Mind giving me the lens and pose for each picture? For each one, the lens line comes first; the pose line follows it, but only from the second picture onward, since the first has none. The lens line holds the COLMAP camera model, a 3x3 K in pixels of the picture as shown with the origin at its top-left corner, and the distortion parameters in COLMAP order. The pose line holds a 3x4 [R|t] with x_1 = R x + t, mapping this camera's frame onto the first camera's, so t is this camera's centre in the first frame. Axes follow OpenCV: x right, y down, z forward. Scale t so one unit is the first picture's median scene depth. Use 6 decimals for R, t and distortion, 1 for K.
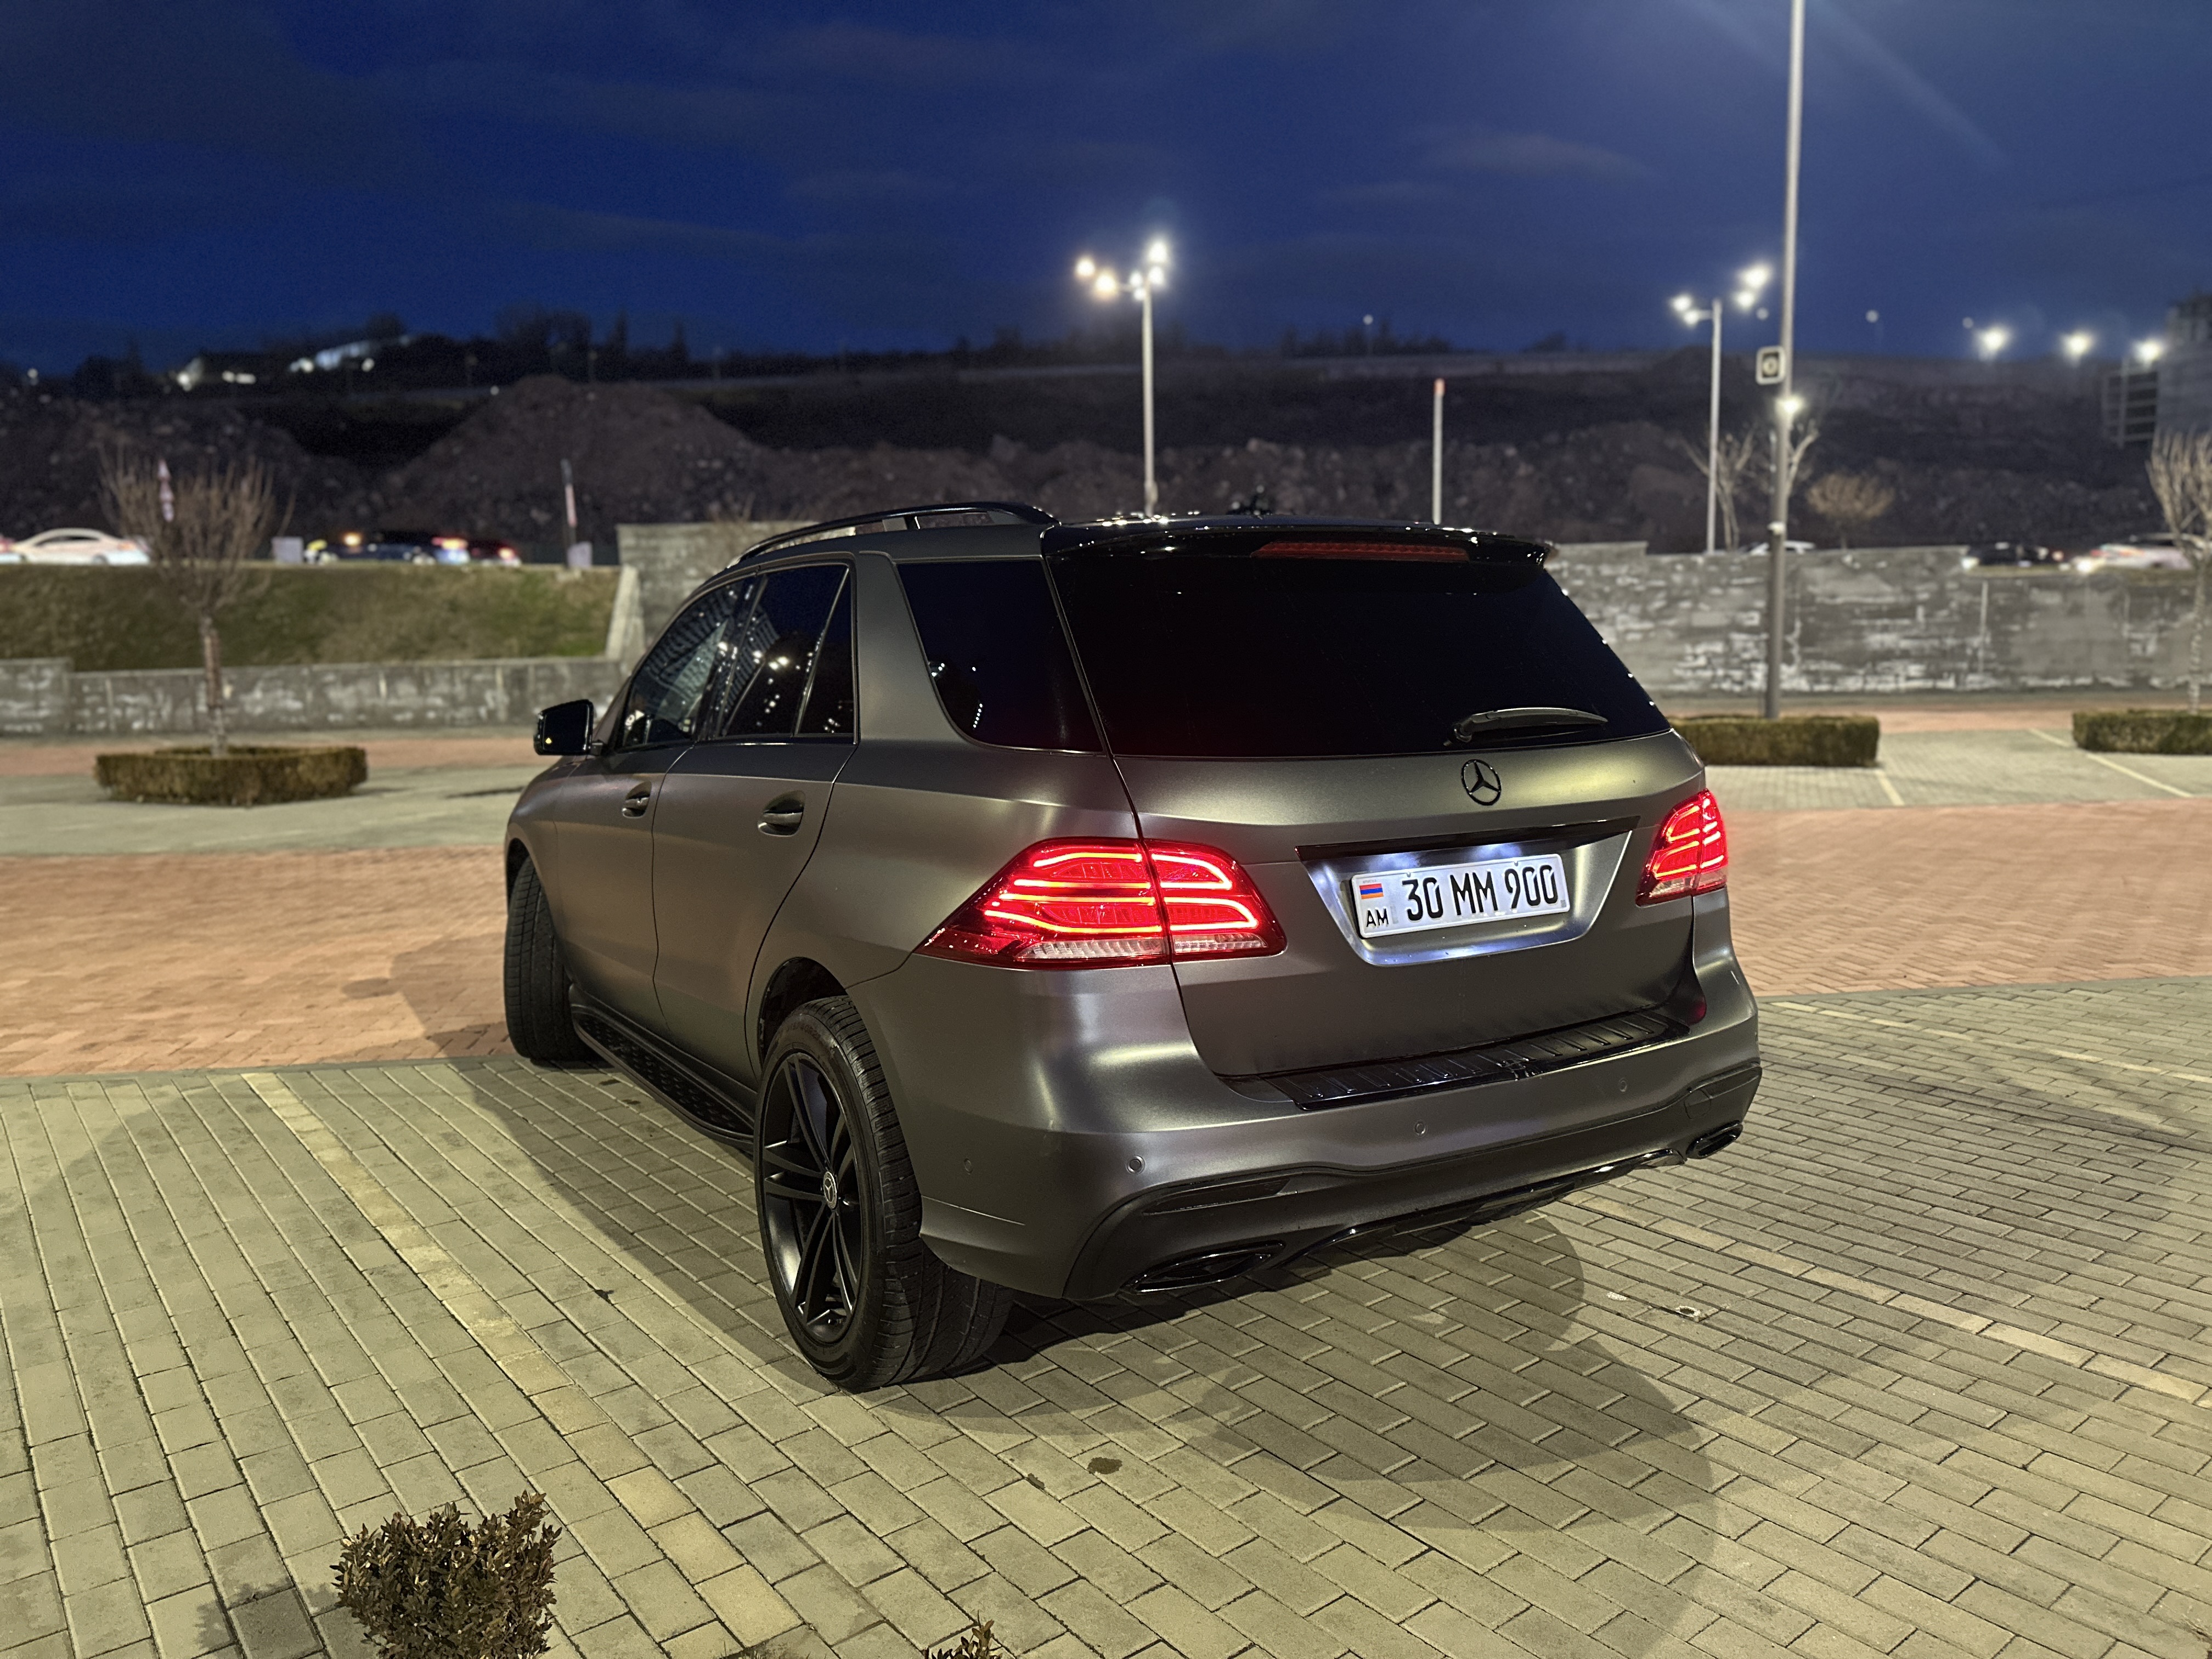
lens RADIAL K [[1539.1, 0, 1106.0], [0, 1539.1, 829.5], [0, 0, 1]] dist [0.000620, 0.000281]
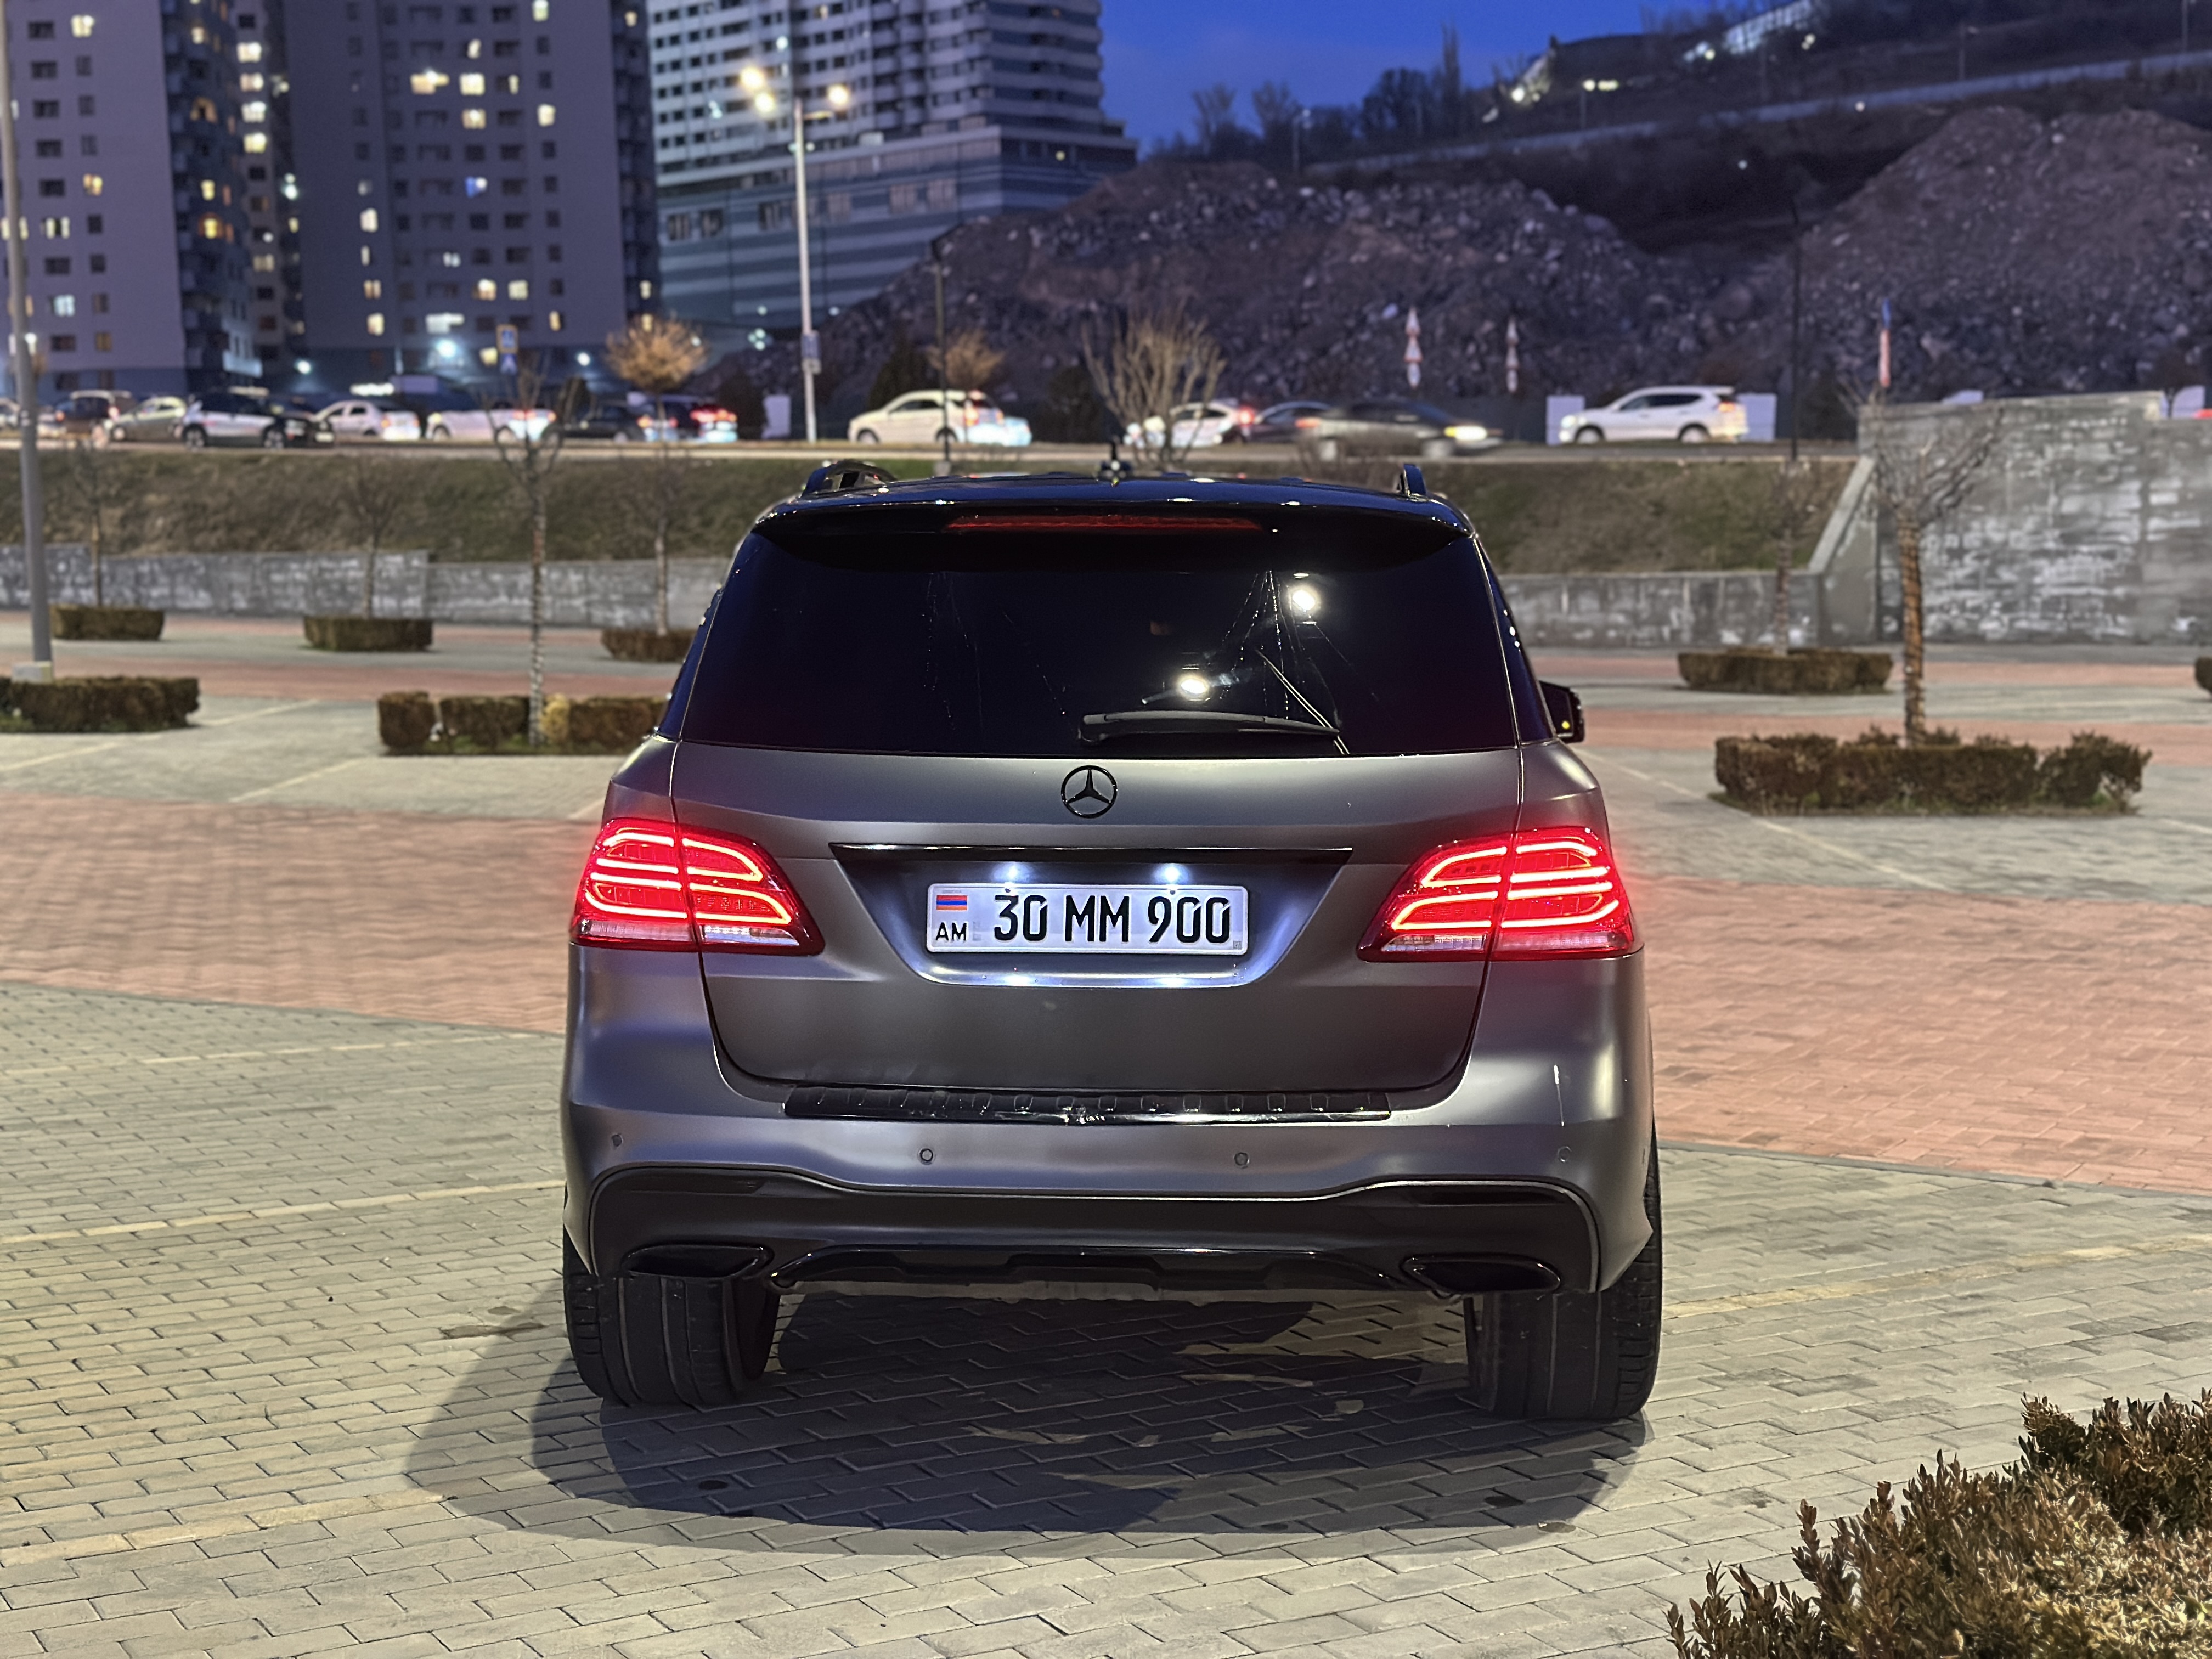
lens RADIAL K [[3159.5, 0, 1106.0], [0, 3159.5, 829.5], [0, 0, 1]] dist [0.144869, -0.045057]
pose [[0.790780, 0.064882, -0.608652, 0.437889], [-0.083409, 0.996513, -0.002140, 0.063994], [0.606391, 0.052460, 0.793434, -0.597265]]
